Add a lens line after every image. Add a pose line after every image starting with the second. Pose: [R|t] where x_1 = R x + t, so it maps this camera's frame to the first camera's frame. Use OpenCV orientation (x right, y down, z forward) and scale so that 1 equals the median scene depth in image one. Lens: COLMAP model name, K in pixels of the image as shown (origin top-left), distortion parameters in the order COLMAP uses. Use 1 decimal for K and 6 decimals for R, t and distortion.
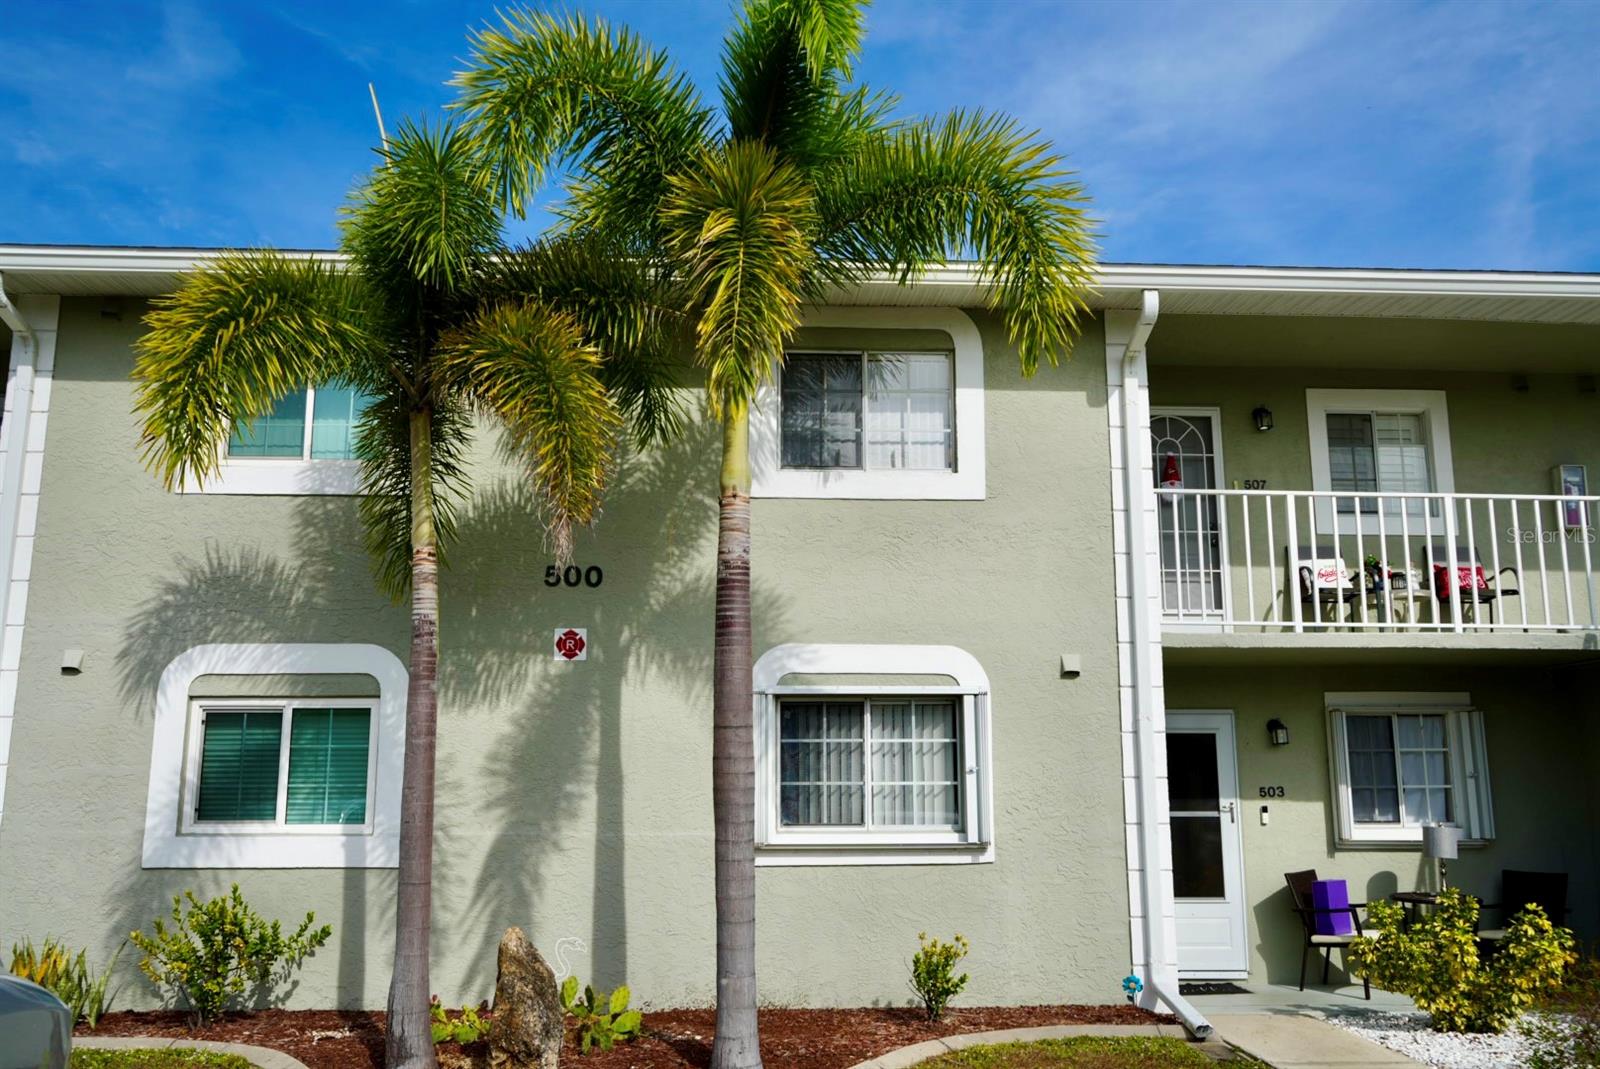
lens RADIAL K [[1469.3, 0, 800.0], [0, 1469.3, 534.5], [0, 0, 1]] dist [0.034222, 0.003334]
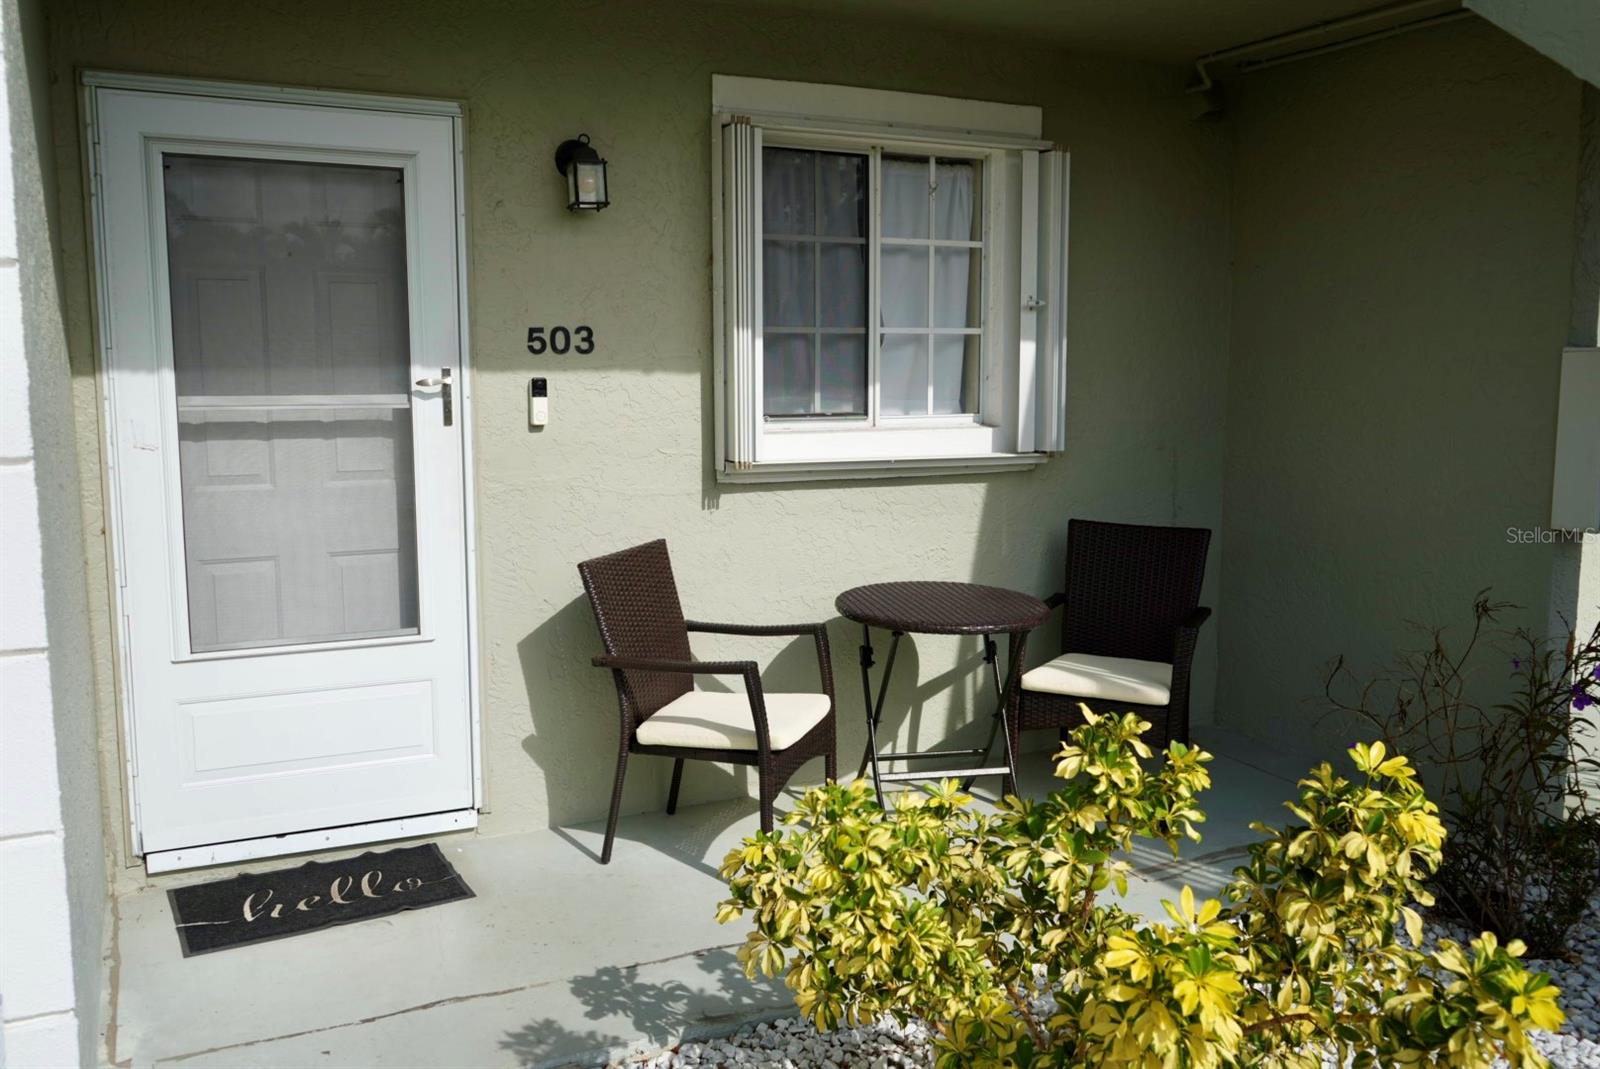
lens RADIAL K [[1324.3, 0, 800.0], [0, 1324.3, 534.5], [0, 0, 1]] dist [0.005776, 0.003986]
pose [[0.926412, -0.043203, 0.374025, 0.249247], [-0.071454, 0.955168, 0.287313, 0.121480], [-0.369669, -0.292896, 0.881792, 0.673497]]
